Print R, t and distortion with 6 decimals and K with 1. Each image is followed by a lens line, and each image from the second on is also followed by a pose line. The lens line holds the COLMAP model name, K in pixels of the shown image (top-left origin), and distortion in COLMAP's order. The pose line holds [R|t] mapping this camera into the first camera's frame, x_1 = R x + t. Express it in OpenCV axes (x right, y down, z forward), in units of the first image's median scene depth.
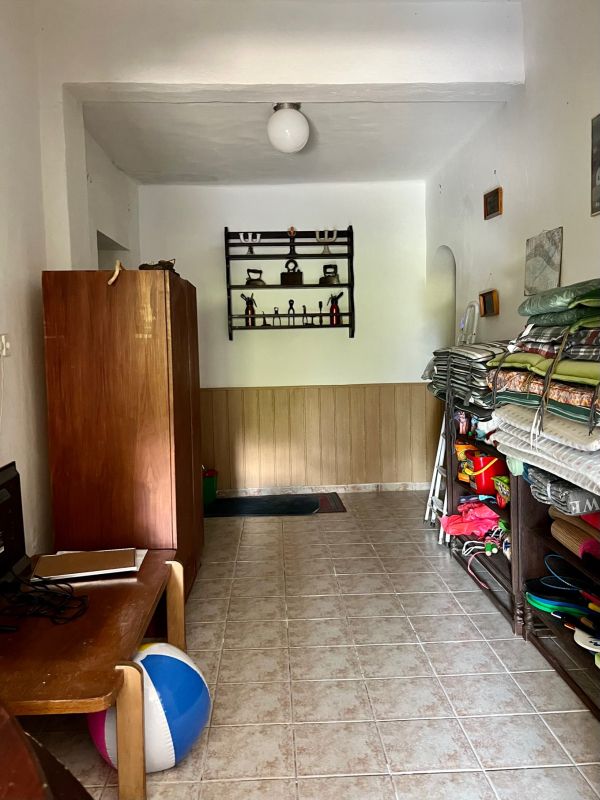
lens RADIAL K [[600.3, 0, 301.1], [0, 600.3, 398.6], [0, 0, 1]] dist [0.059184, -0.070879]
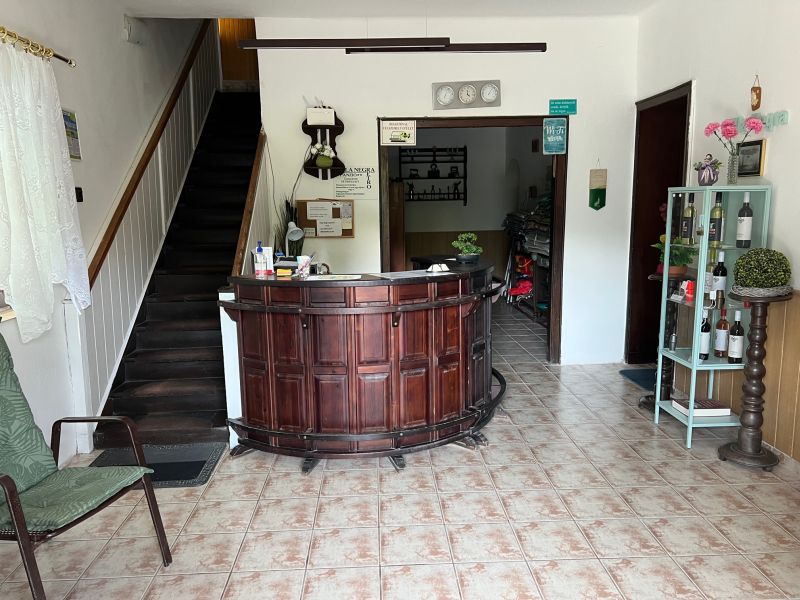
lens RADIAL K [[600.3, 0, 398.4], [0, 600.3, 298.1], [0, 0, 1]] dist [0.059184, -0.070879]
pose [[0.999816, 0.005200, 0.018447, -0.157016], [-0.006384, 0.997883, 0.064728, 0.064306], [-0.018072, -0.064834, 0.997732, -0.880485]]
